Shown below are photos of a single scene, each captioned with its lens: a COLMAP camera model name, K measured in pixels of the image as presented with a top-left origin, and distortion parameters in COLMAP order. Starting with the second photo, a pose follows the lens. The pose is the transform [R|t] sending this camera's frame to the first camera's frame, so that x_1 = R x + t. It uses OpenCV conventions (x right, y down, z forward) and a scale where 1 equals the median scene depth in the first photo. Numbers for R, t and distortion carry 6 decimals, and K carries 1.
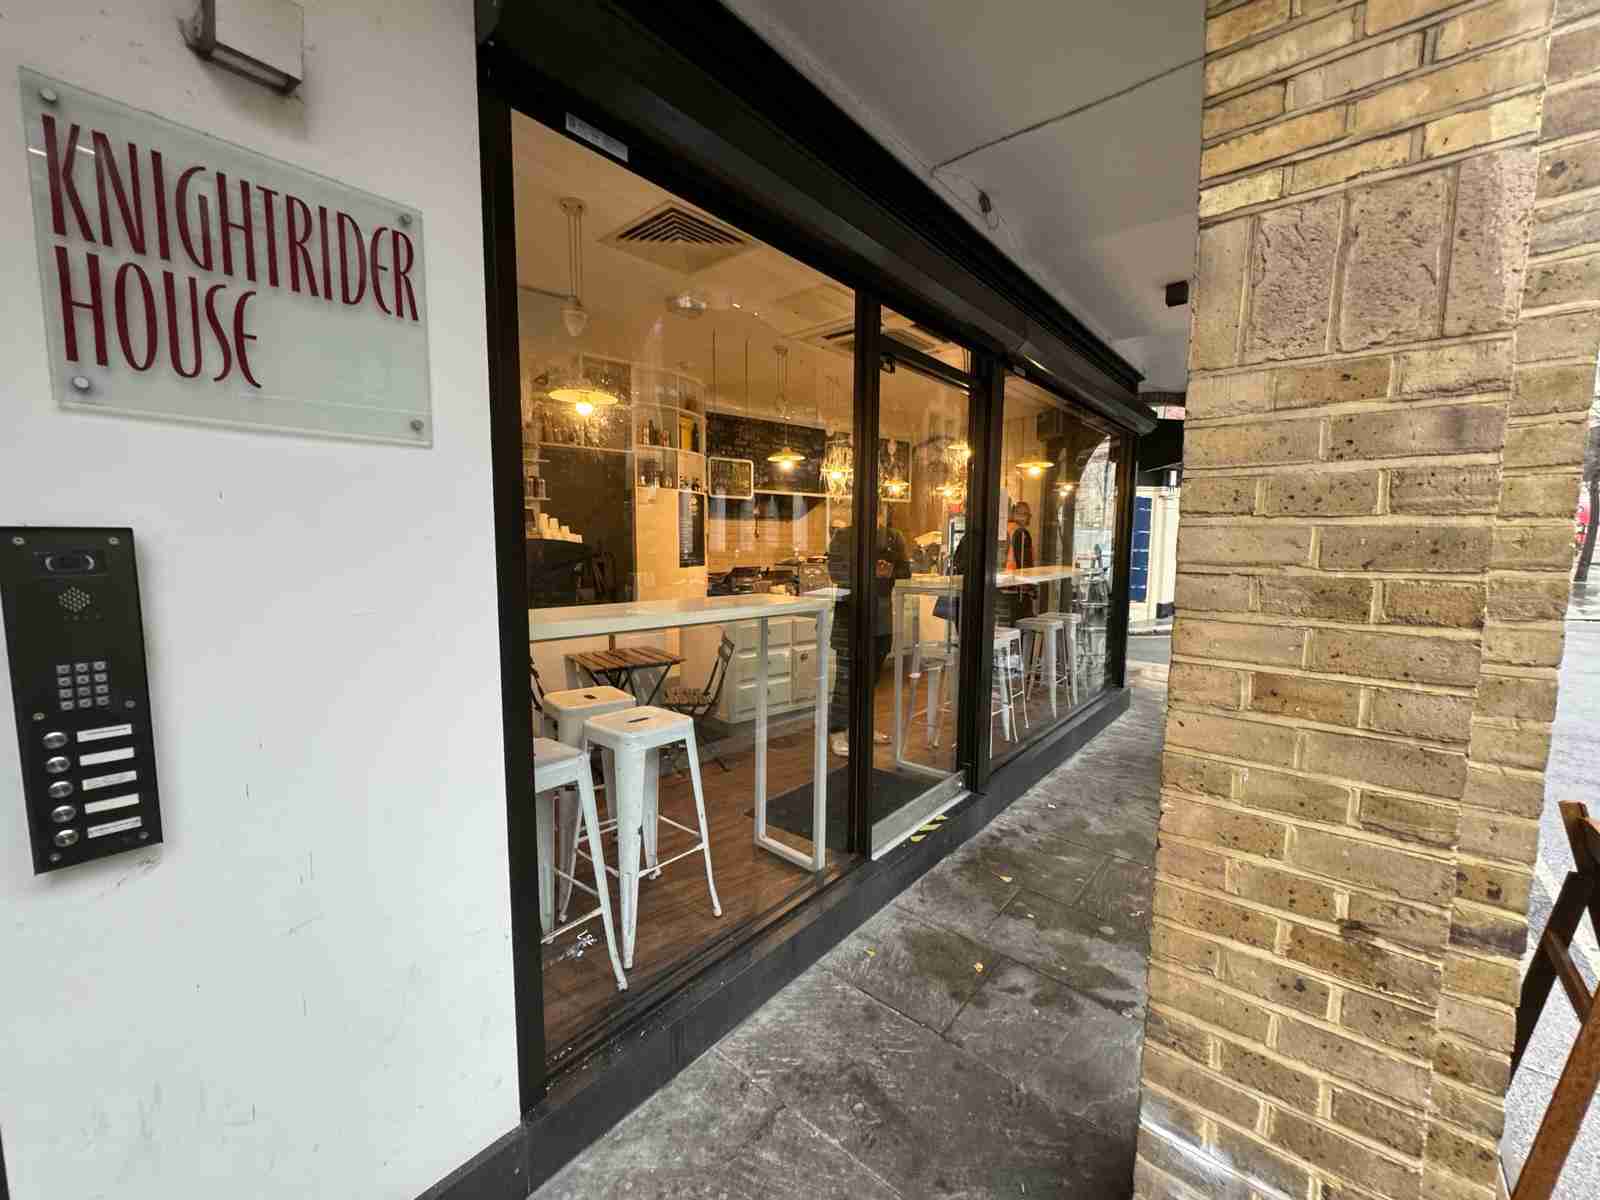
lens RADIAL K [[625.1, 0, 797.4], [0, 625.1, 602.3], [0, 0, 1]] dist [0.001526, 0.000047]
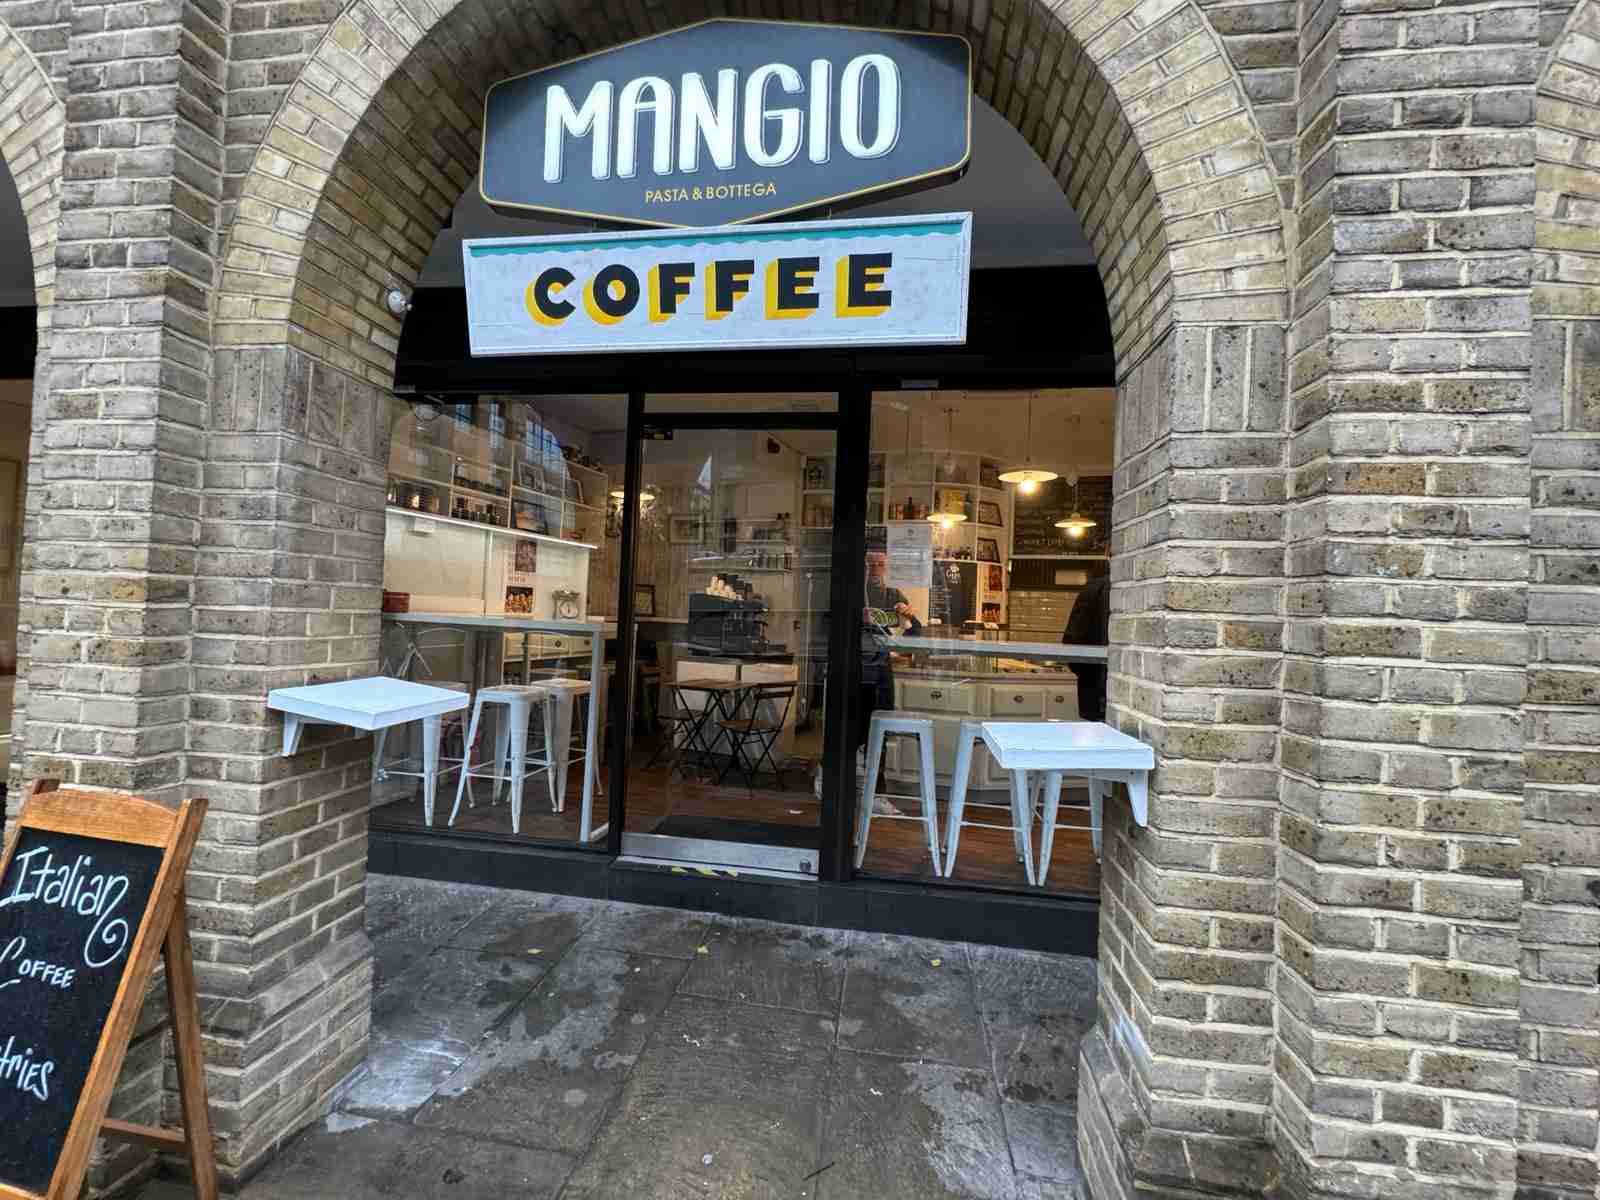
lens RADIAL K [[625.1, 0, 799.6], [0, 625.1, 596.8], [0, 0, 1]] dist [0.001526, 0.000047]
pose [[0.534156, -0.008660, -0.845341, 1.082669], [-0.123369, 0.988444, -0.088080, 0.003485], [0.836335, 0.151338, 0.526916, 0.524819]]
